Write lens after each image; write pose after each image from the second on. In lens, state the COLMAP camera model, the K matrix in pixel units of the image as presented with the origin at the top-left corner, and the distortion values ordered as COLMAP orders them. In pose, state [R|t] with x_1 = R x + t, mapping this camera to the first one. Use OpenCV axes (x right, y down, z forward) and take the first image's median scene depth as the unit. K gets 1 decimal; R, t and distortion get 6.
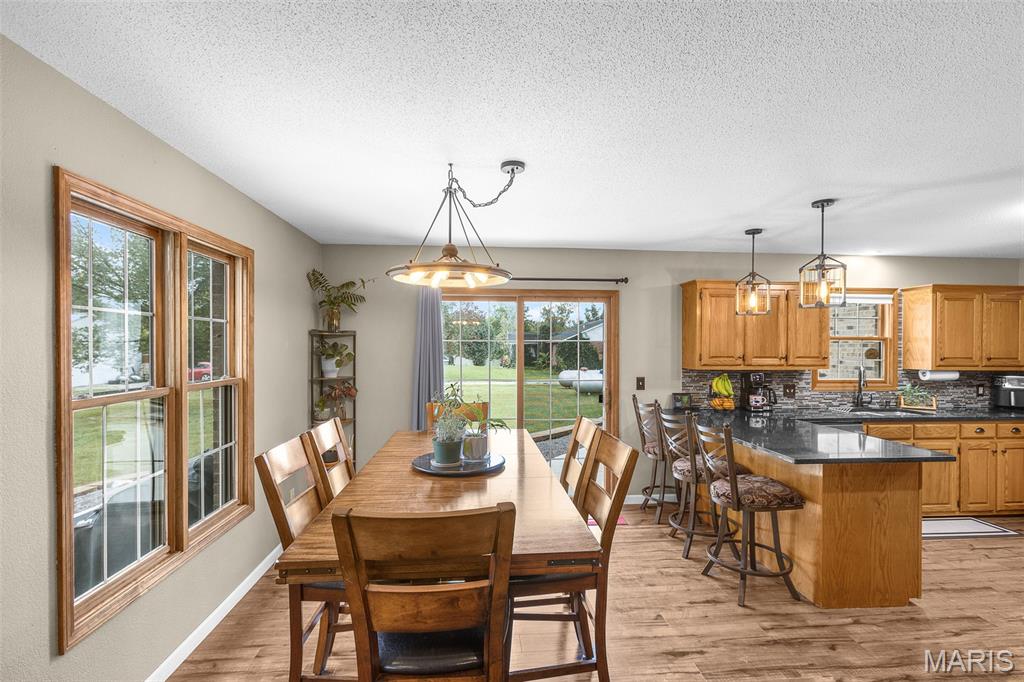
lens RADIAL K [[463.1, 0, 513.6], [0, 463.1, 348.6], [0, 0, 1]] dist [0.002963, 0.001370]
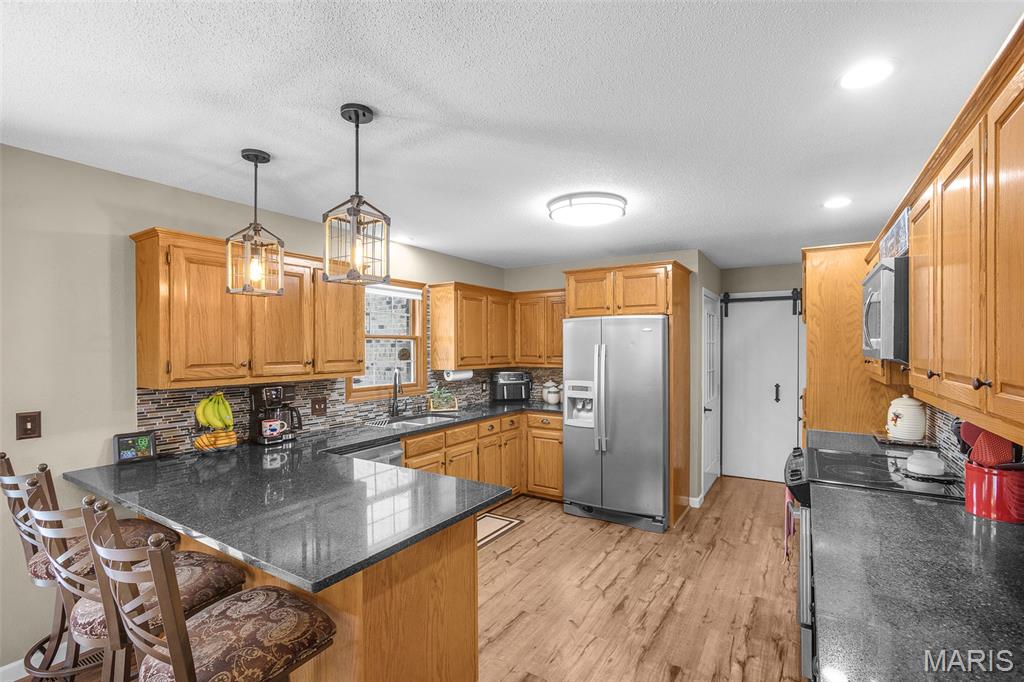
lens RADIAL K [[464.7, 0, 511.7], [0, 464.7, 347.8], [0, 0, 1]] dist [-0.027077, 0.029134]
pose [[0.610784, -0.008623, 0.791750, 0.207385], [0.011809, 0.999929, 0.001780, -0.001033], [-0.791709, 0.008263, 0.610842, 0.317220]]
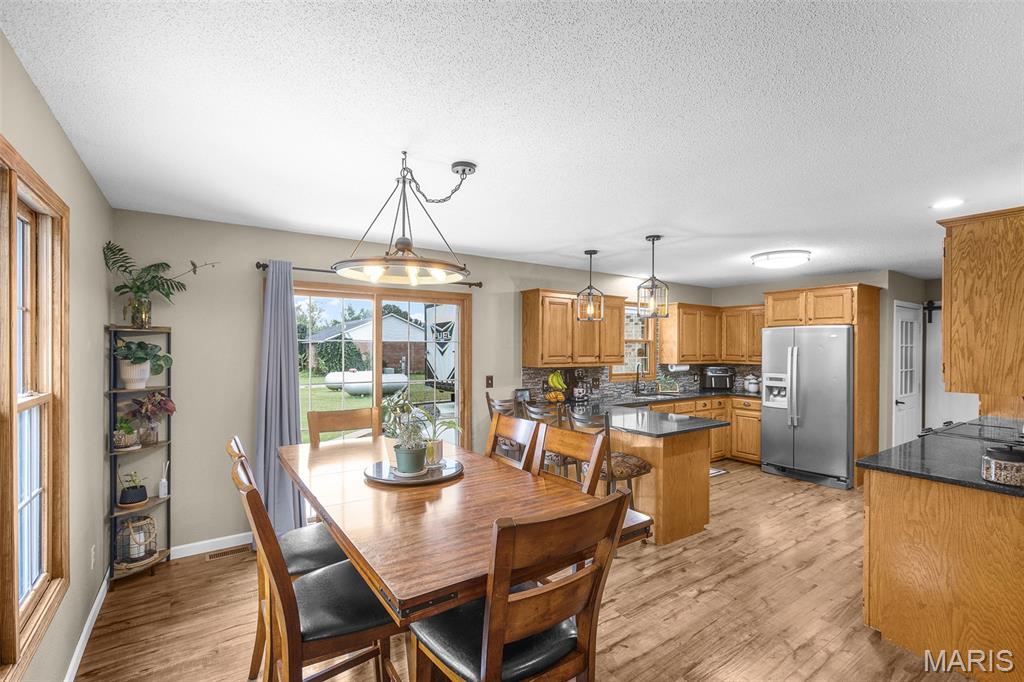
lens RADIAL K [[464.7, 0, 511.7], [0, 464.7, 347.8], [0, 0, 1]] dist [-0.027077, 0.029134]
pose [[0.865785, -0.000988, 0.500415, -0.227536], [0.002233, 0.999996, -0.001889, -0.001093], [-0.500411, 0.002753, 0.865783, 0.046952]]
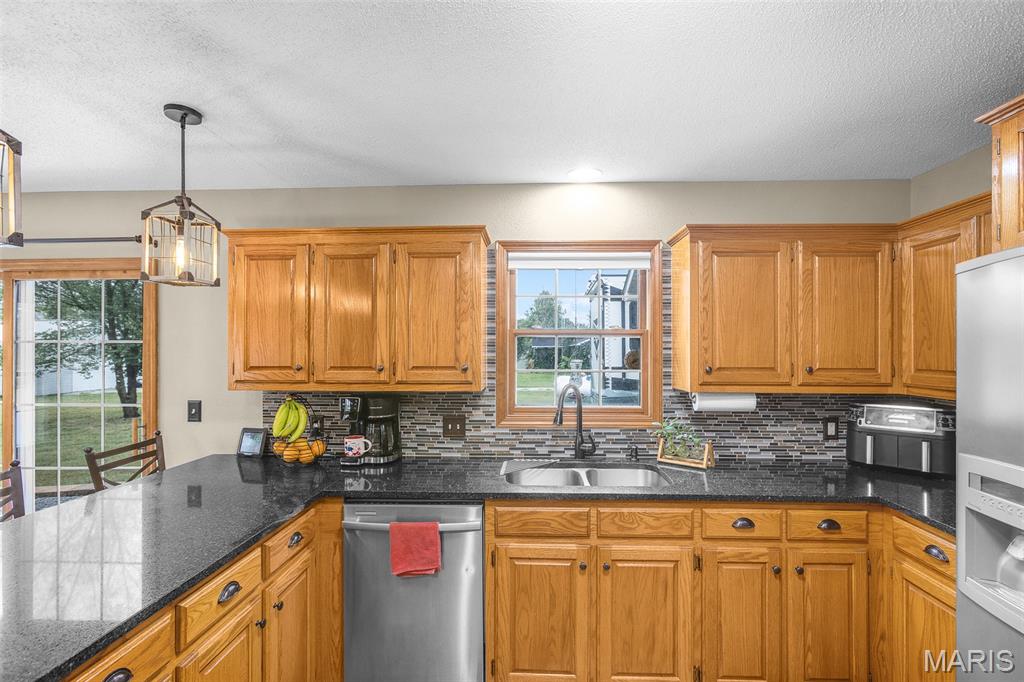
lens RADIAL K [[464.7, 0, 511.7], [0, 464.7, 347.8], [0, 0, 1]] dist [-0.027077, 0.029134]
pose [[0.992165, -0.005960, -0.124795, 0.779477], [0.005011, 0.999956, -0.007917, -0.000151], [0.124837, 0.007230, 0.992151, 0.474143]]
